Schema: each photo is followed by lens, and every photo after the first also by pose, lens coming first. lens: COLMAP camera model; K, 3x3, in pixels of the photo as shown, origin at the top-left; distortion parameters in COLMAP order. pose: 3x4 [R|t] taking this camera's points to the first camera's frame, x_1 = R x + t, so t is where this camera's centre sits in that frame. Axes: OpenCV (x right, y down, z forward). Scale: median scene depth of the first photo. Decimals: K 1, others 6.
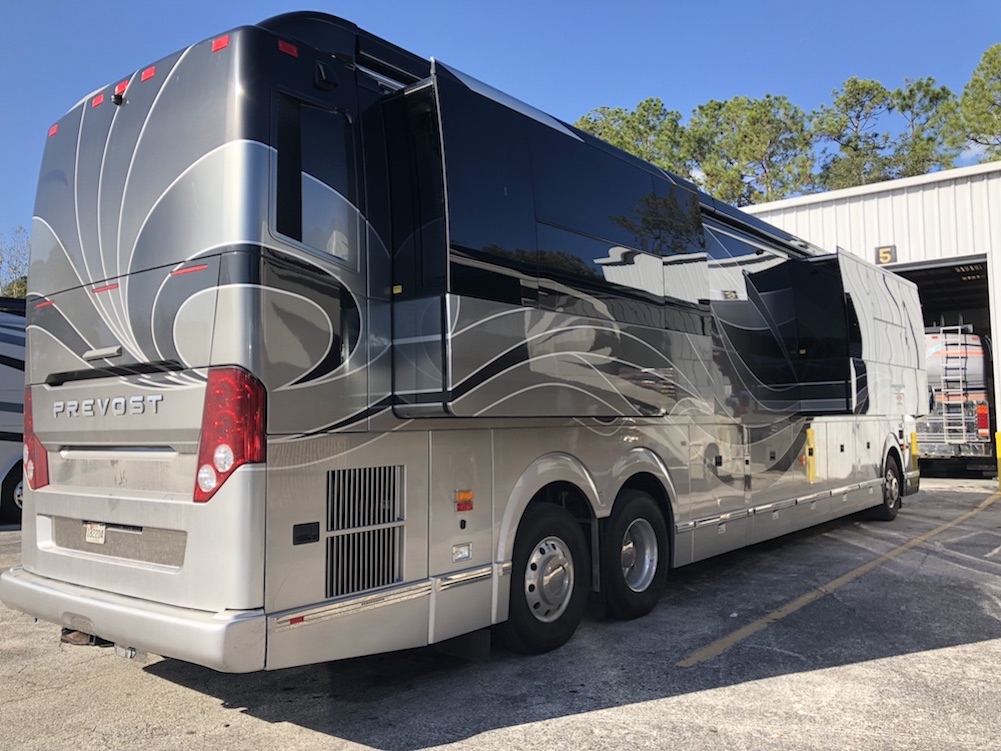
lens RADIAL K [[829.4, 0, 500.5], [0, 829.4, 375.5], [0, 0, 1]] dist [0.002227, -0.001082]
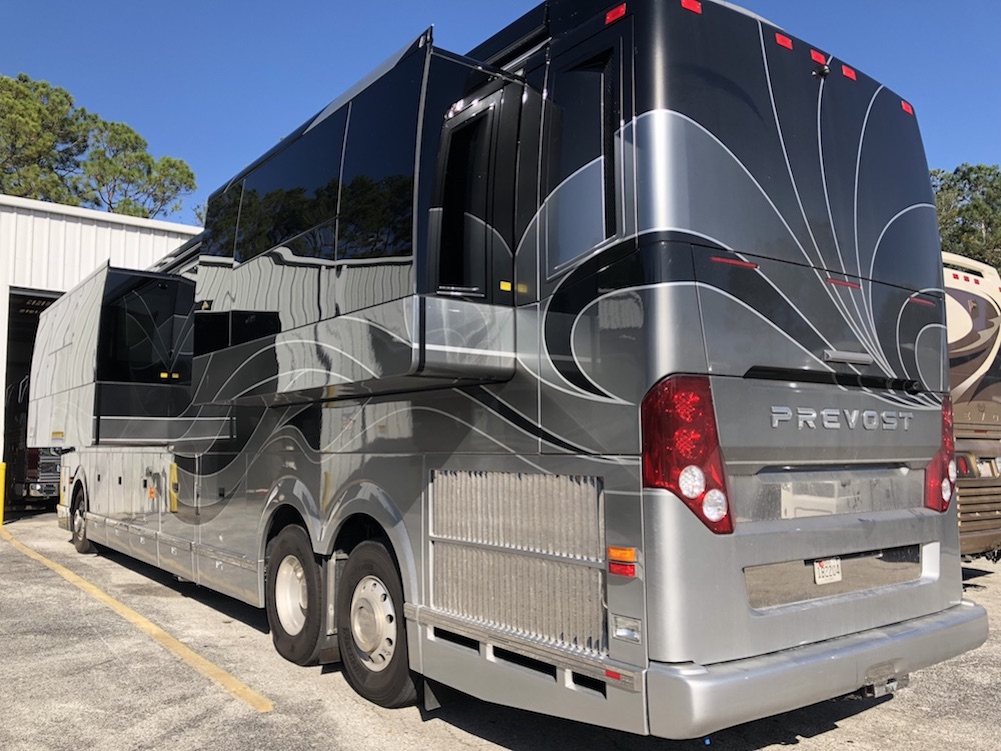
lens RADIAL K [[829.4, 0, 500.5], [0, 829.4, 375.5], [0, 0, 1]] dist [0.002227, -0.001082]
pose [[0.249738, 0.100134, 0.963122, -1.394537], [-0.056937, 0.994436, -0.088626, 0.089118], [-0.966638, -0.032704, 0.254050, 1.119829]]
